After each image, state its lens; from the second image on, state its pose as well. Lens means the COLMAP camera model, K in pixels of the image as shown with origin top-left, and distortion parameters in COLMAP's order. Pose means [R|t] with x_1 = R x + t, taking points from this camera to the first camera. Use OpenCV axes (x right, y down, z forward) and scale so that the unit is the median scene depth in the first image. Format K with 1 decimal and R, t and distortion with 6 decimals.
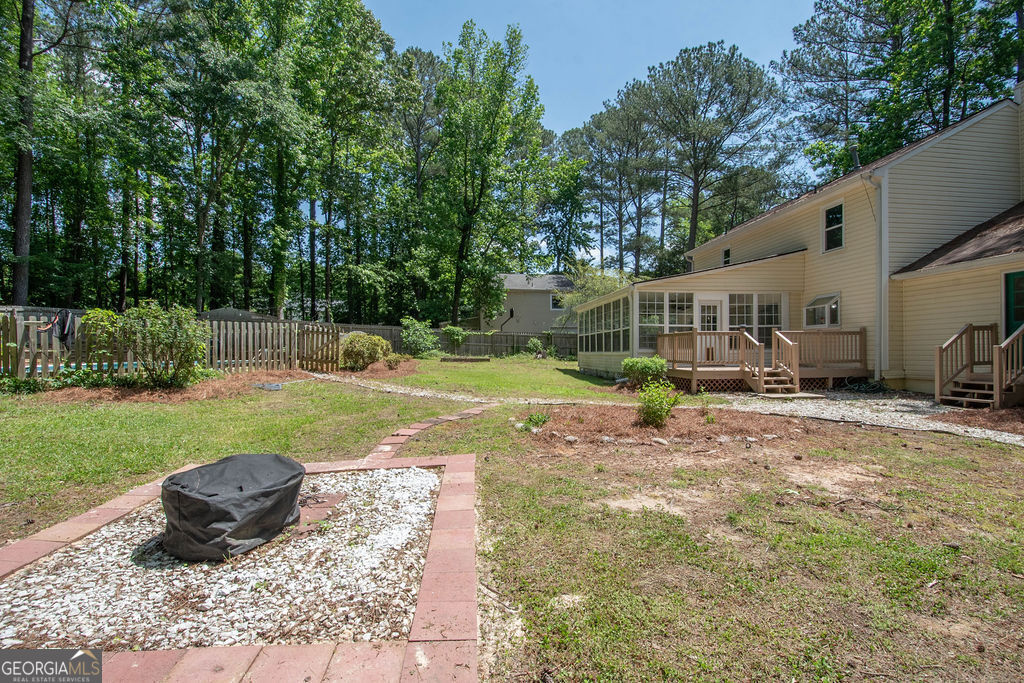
lens RADIAL K [[449.7, 0, 509.6], [0, 449.7, 354.0], [0, 0, 1]] dist [0.013623, -0.020782]
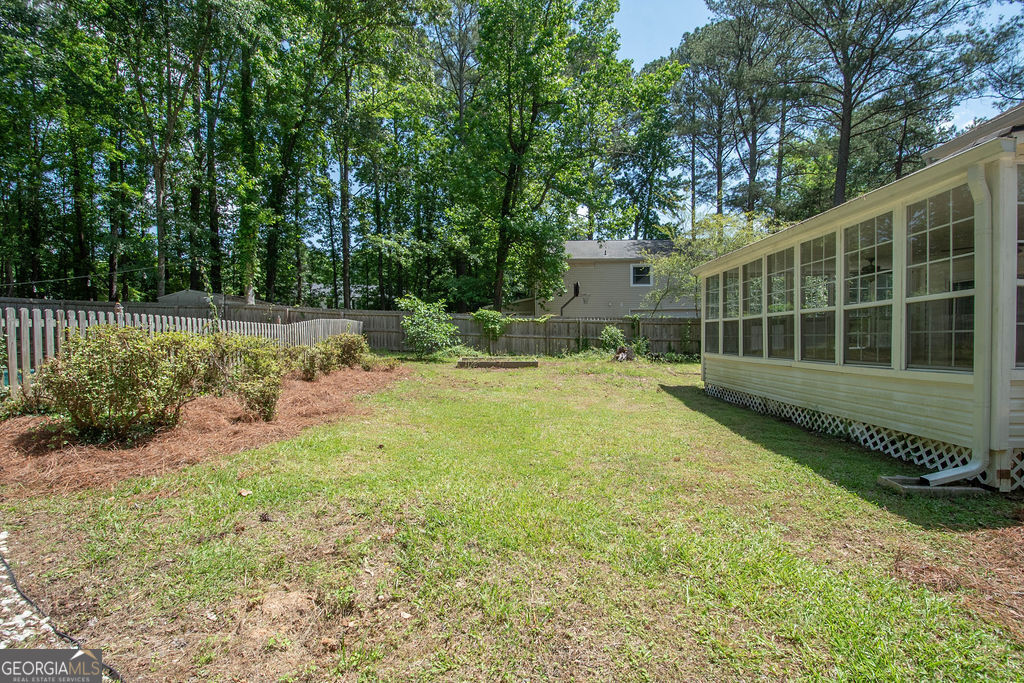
lens RADIAL K [[449.7, 0, 509.6], [0, 449.7, 354.0], [0, 0, 1]] dist [0.013623, -0.020782]
pose [[0.988794, -0.002932, -0.149256, 0.007879], [0.007318, 0.999557, 0.028845, -0.016848], [0.149105, -0.029614, 0.988378, 0.384605]]
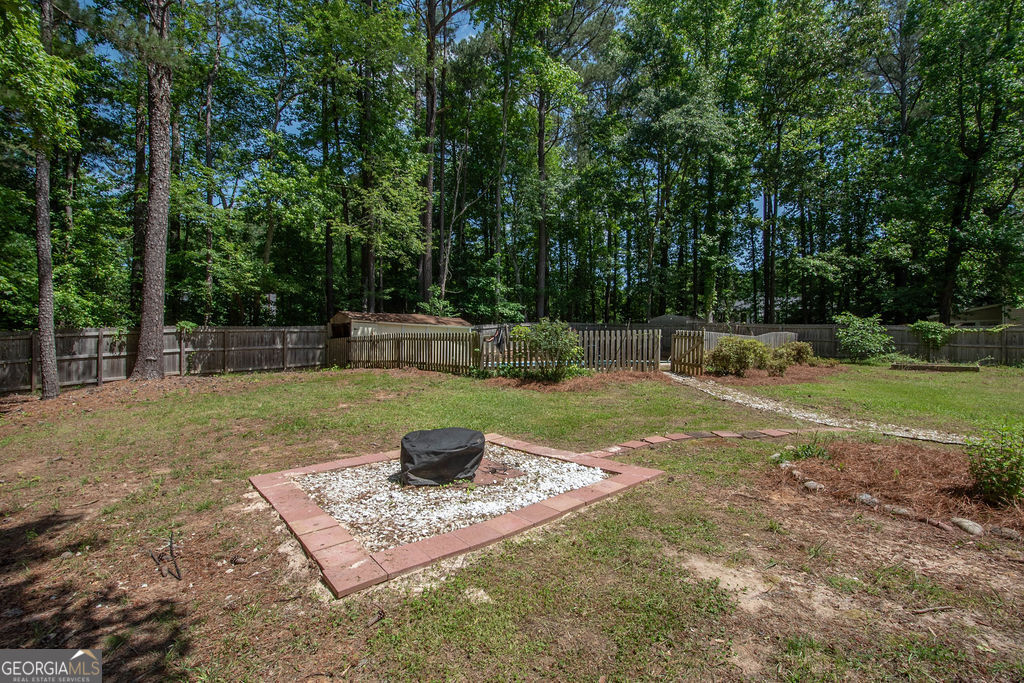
lens RADIAL K [[446.0, 0, 507.9], [0, 446.0, 353.6], [0, 0, 1]] dist [0.001096, -0.014538]
pose [[0.553325, 0.011516, -0.832886, 0.105089], [-0.012851, 0.999903, 0.005288, -0.004700], [0.832866, 0.007778, 0.553420, 0.044952]]
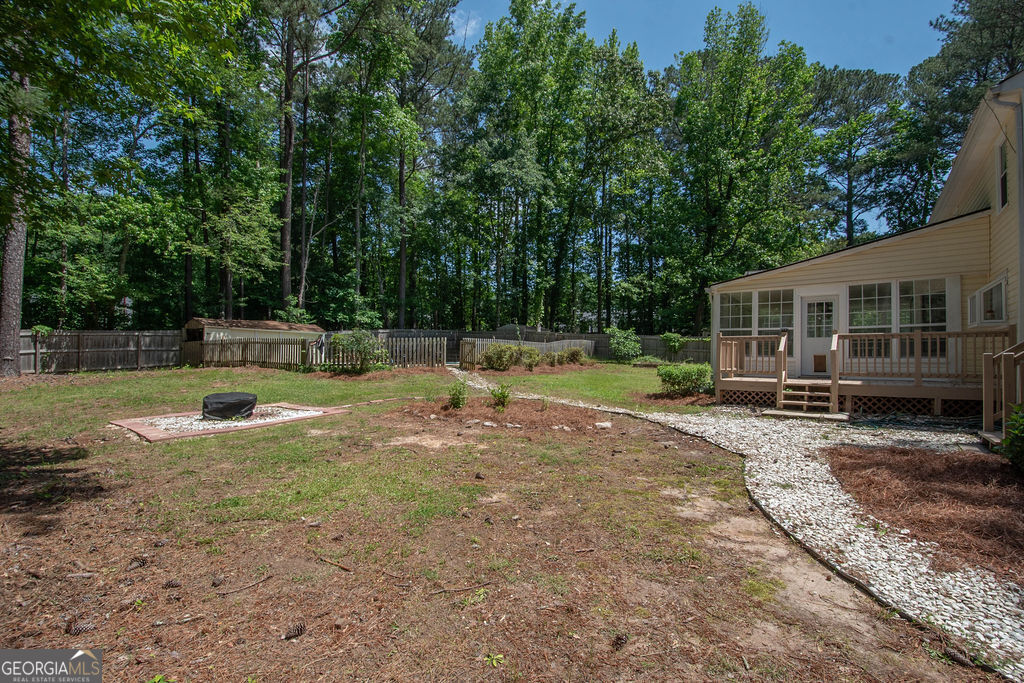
lens RADIAL K [[449.3, 0, 509.8], [0, 449.3, 356.5], [0, 0, 1]] dist [0.001742, -0.019656]
pose [[0.723540, 0.008305, -0.690232, 0.344849], [-0.014192, 0.999895, -0.002846, -0.000630], [0.690136, 0.011855, 0.723582, 0.023558]]
